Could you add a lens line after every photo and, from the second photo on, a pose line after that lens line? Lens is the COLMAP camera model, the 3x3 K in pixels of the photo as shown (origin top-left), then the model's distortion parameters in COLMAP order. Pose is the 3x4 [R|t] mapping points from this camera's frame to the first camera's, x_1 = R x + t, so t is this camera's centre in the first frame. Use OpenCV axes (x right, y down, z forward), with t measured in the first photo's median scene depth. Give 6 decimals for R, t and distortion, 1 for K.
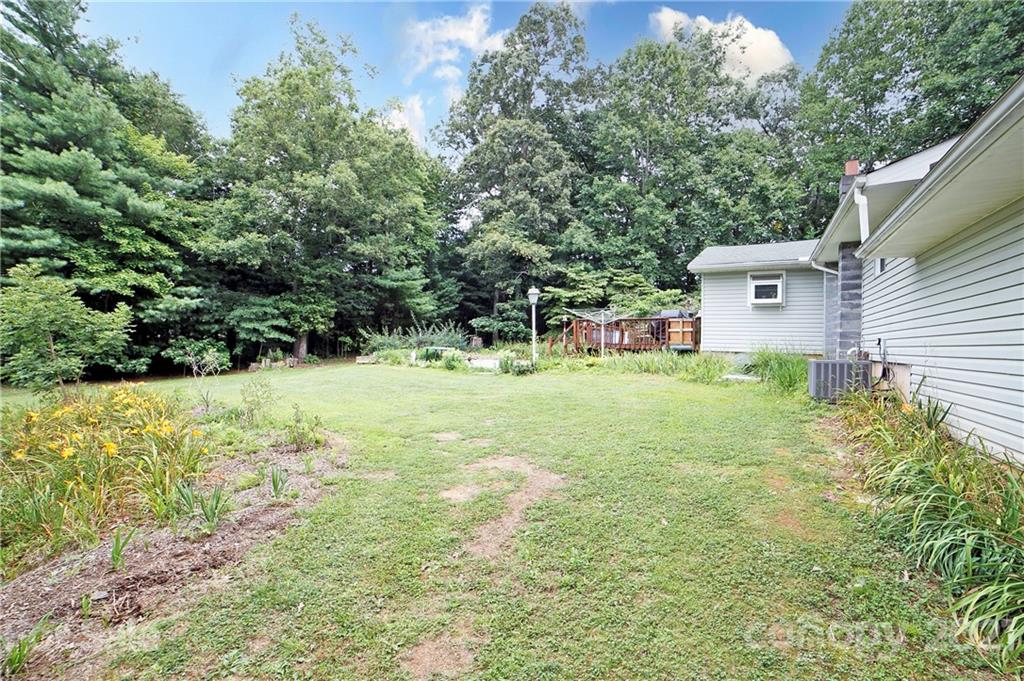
lens RADIAL K [[583.7, 0, 512.0], [0, 583.7, 340.5], [0, 0, 1]] dist [-0.001063, -0.000407]
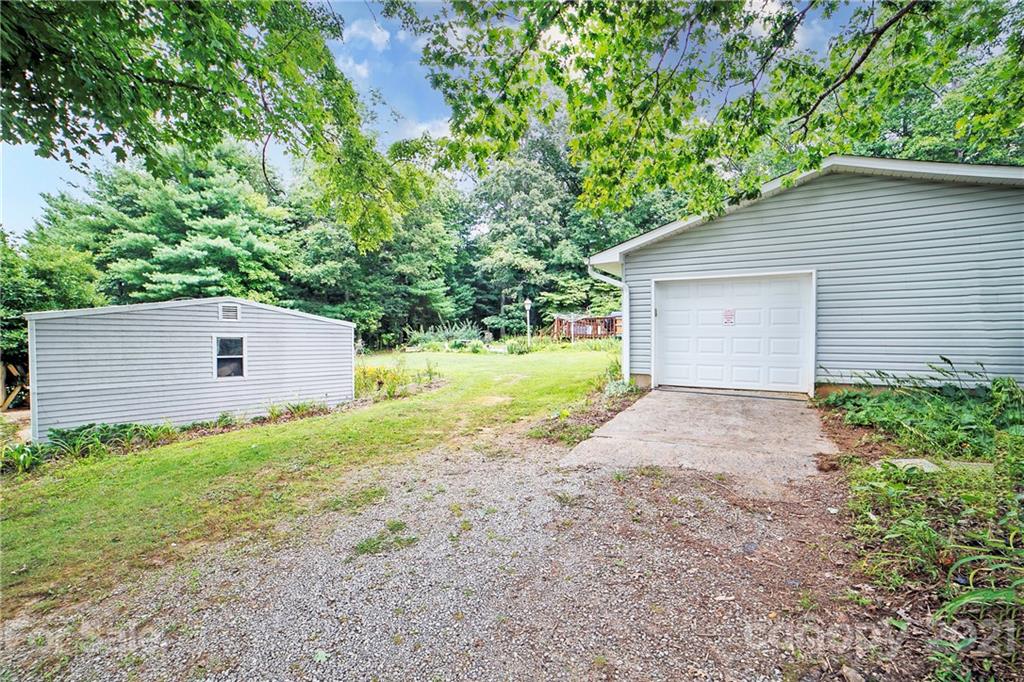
lens RADIAL K [[583.7, 0, 512.0], [0, 583.7, 341.0], [0, 0, 1]] dist [-0.001063, -0.000407]
pose [[0.999761, -0.019248, -0.010359, 0.003988], [0.019334, 0.999778, 0.008324, 0.003704], [0.010196, -0.008522, 0.999912, -0.287457]]
